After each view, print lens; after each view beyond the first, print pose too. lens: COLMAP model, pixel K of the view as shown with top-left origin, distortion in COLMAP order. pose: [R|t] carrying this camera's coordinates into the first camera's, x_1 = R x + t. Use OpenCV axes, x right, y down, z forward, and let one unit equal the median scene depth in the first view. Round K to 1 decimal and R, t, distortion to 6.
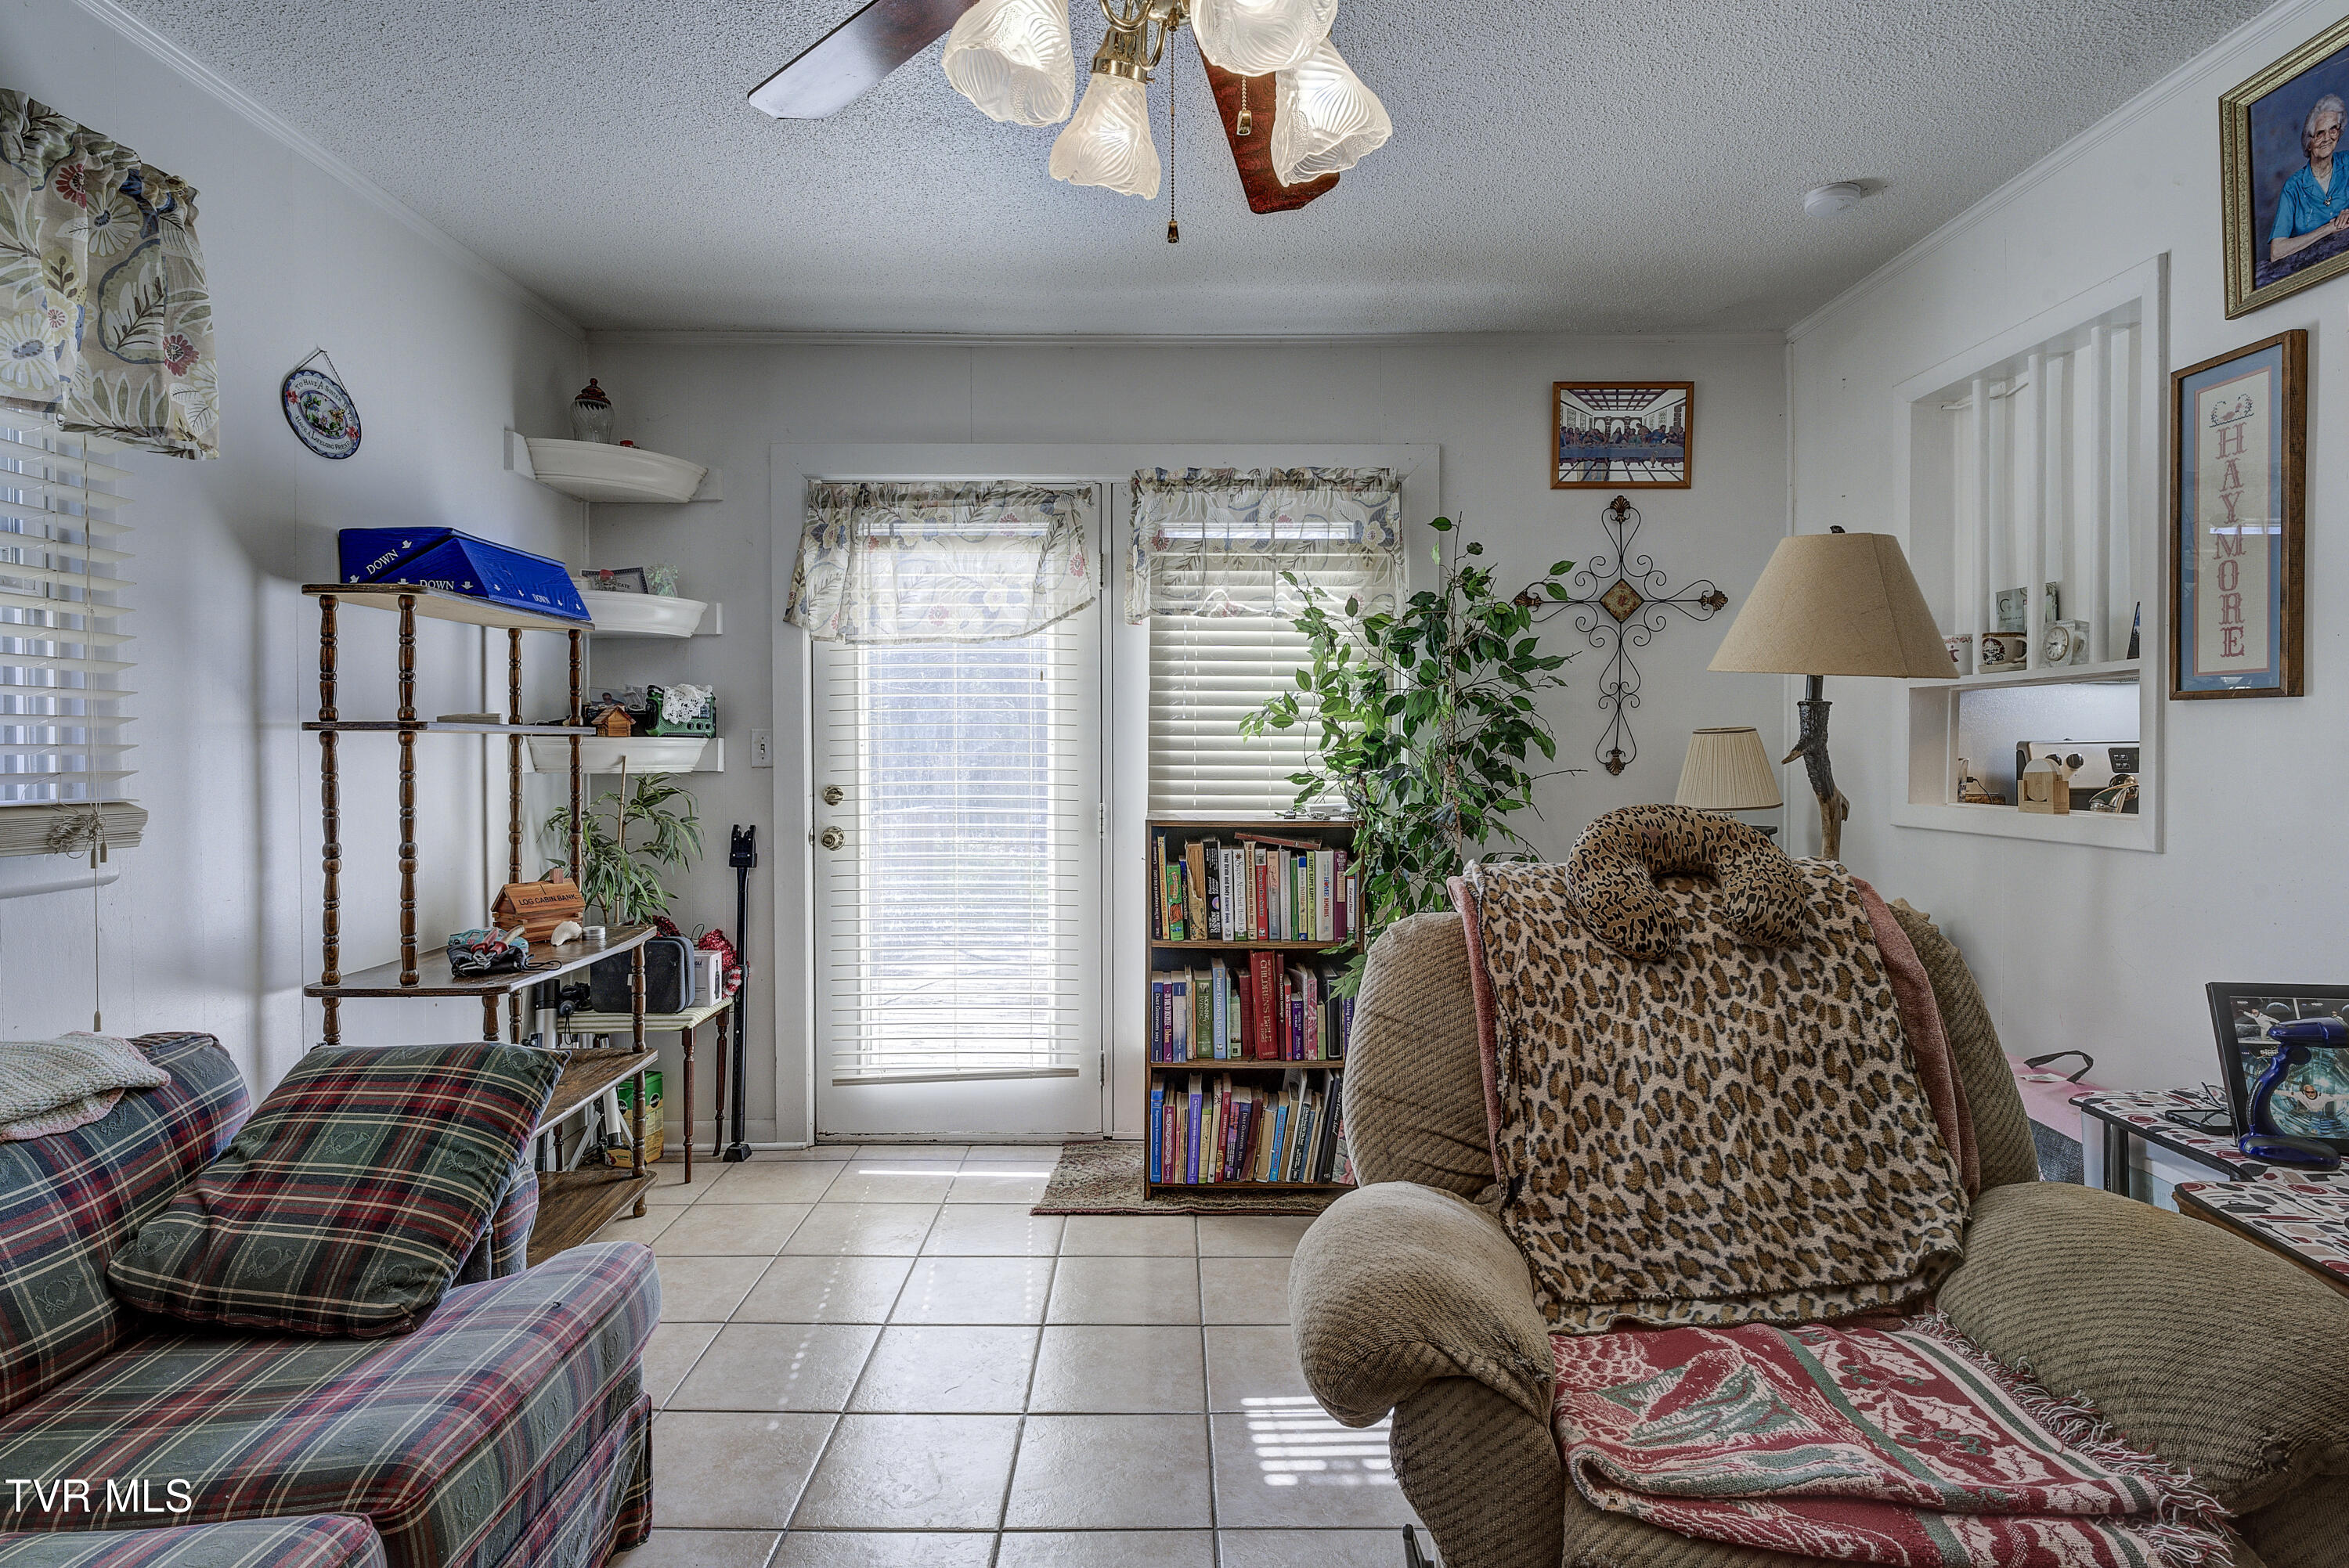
lens RADIAL K [[1219.9, 0, 1176.1], [0, 1219.9, 768.8], [0, 0, 1]] dist [-0.005316, -0.000627]
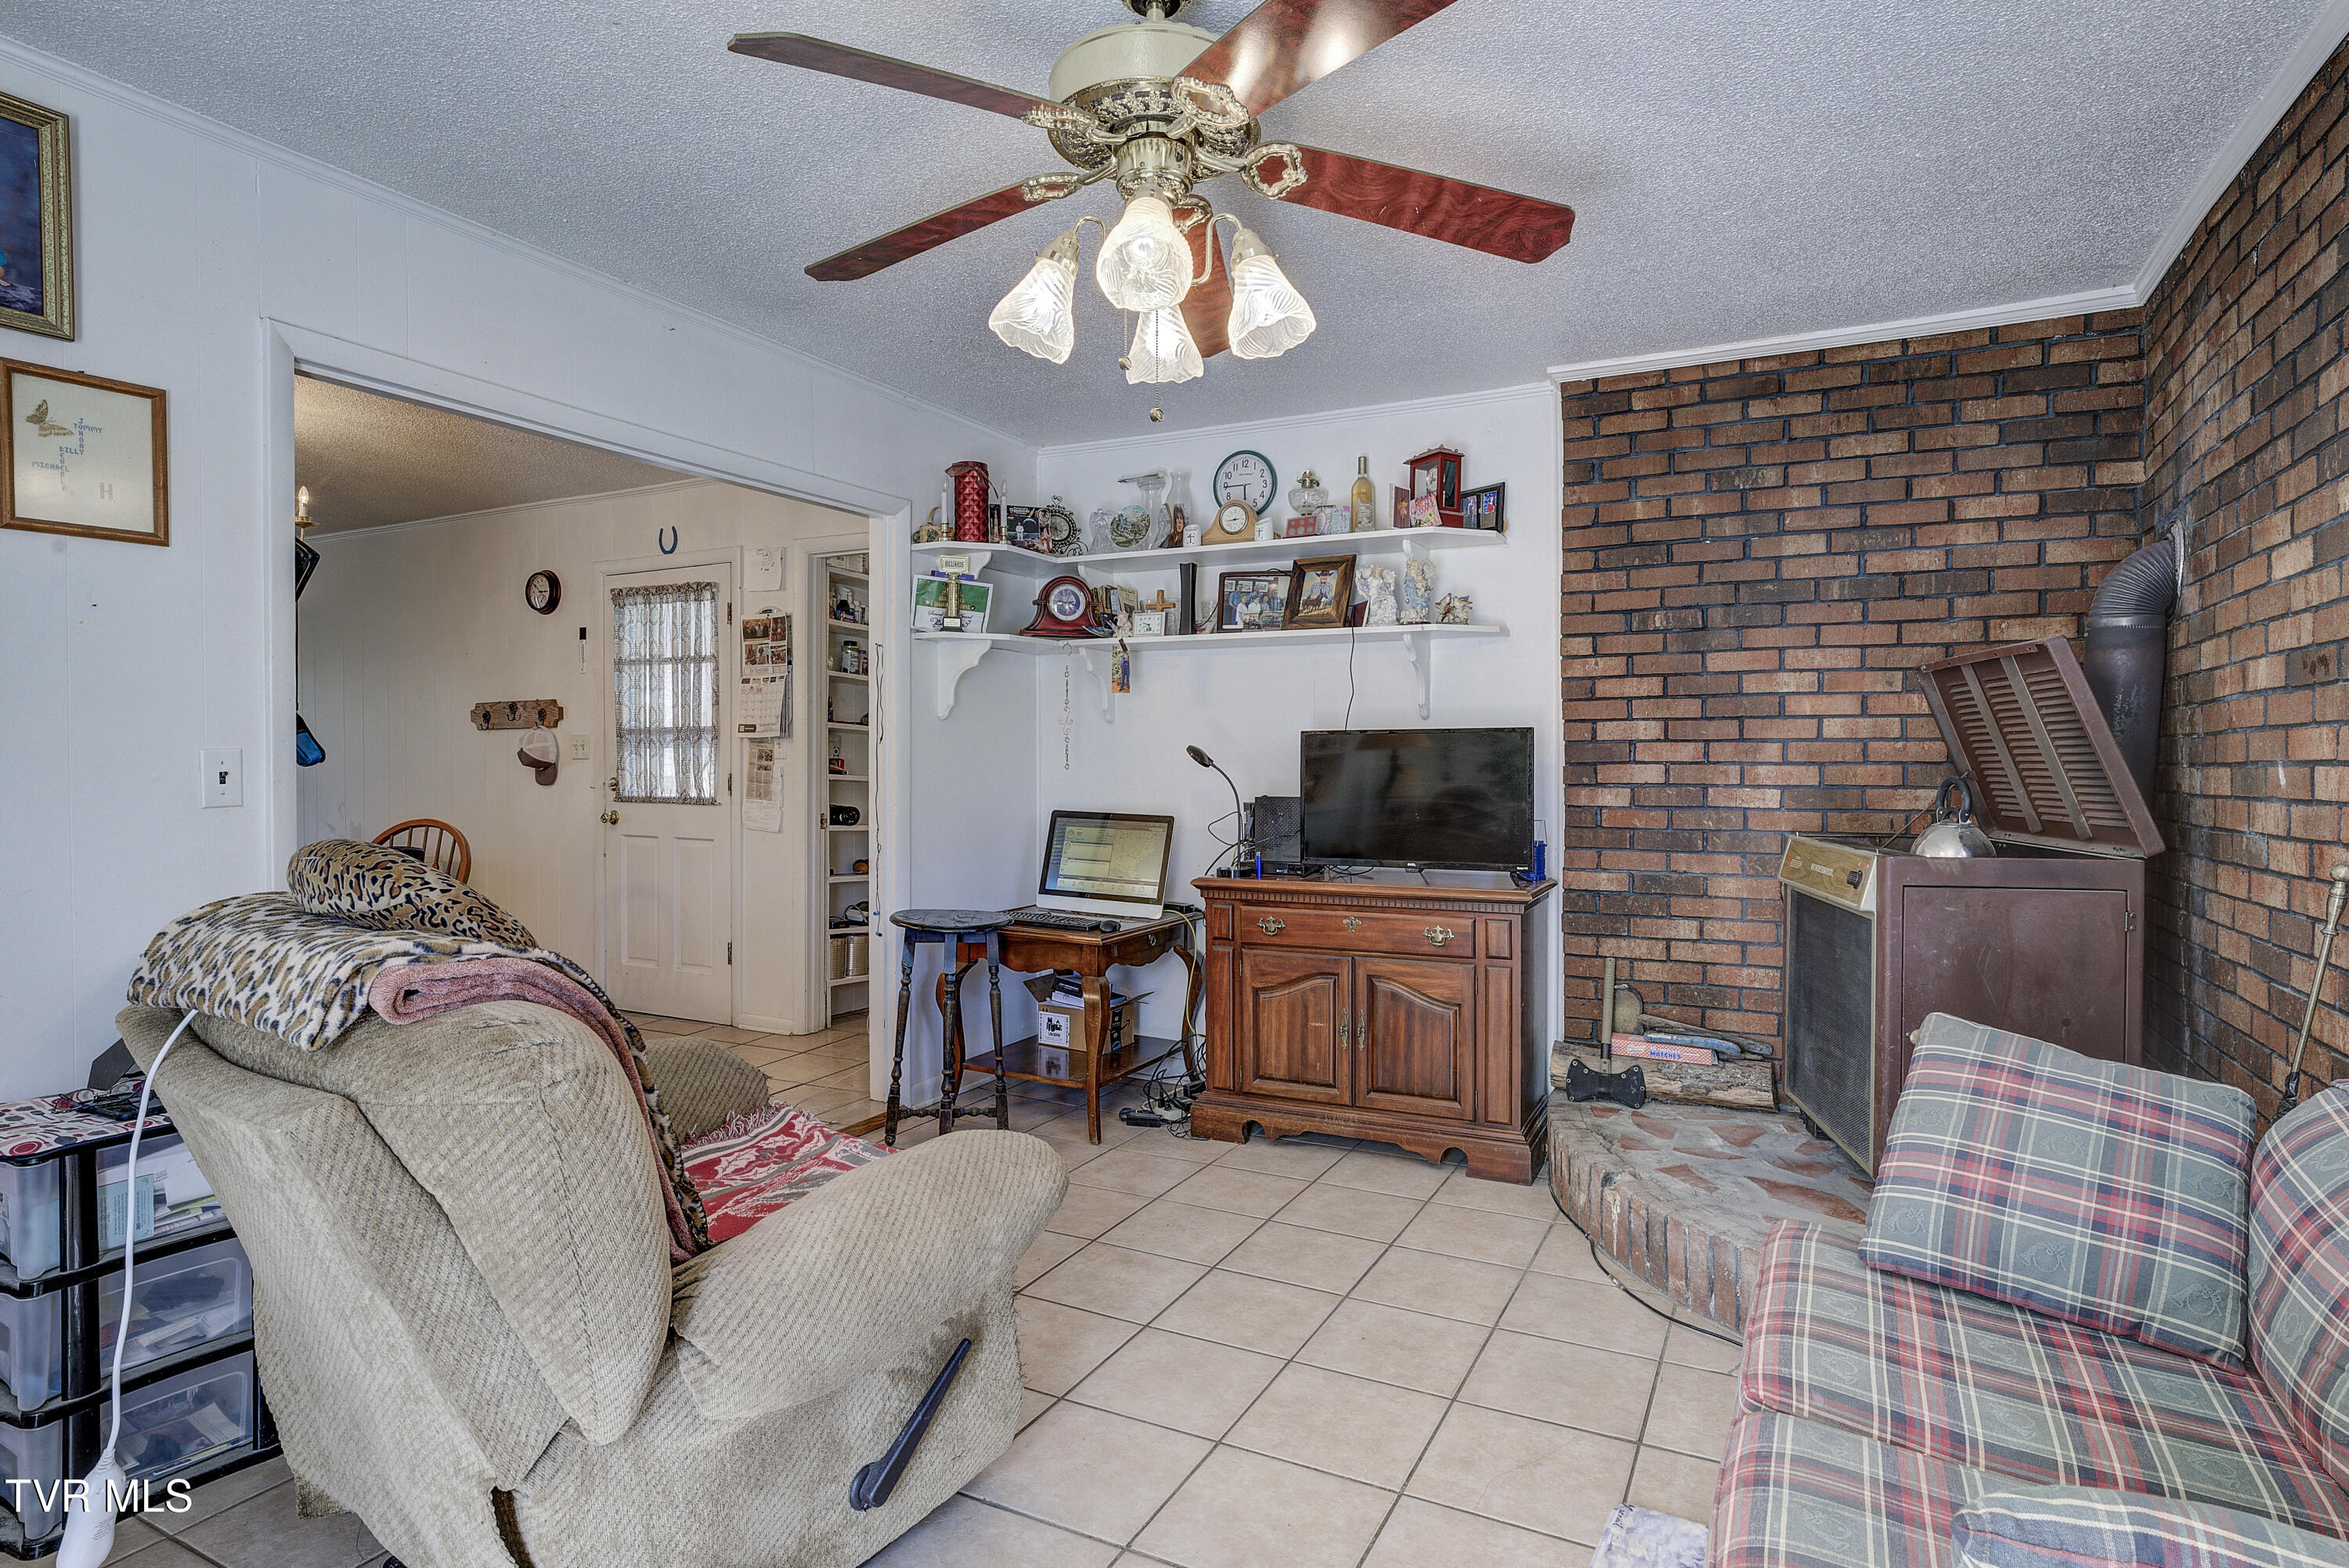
lens RADIAL K [[1219.9, 0, 1178.2], [0, 1219.9, 778.1], [0, 0, 1]] dist [-0.005316, -0.000627]
pose [[-0.885674, -0.011108, 0.464174, -0.711637], [0.003141, 0.999548, 0.029913, -0.057908], [-0.464297, 0.027951, -0.885239, 2.231457]]
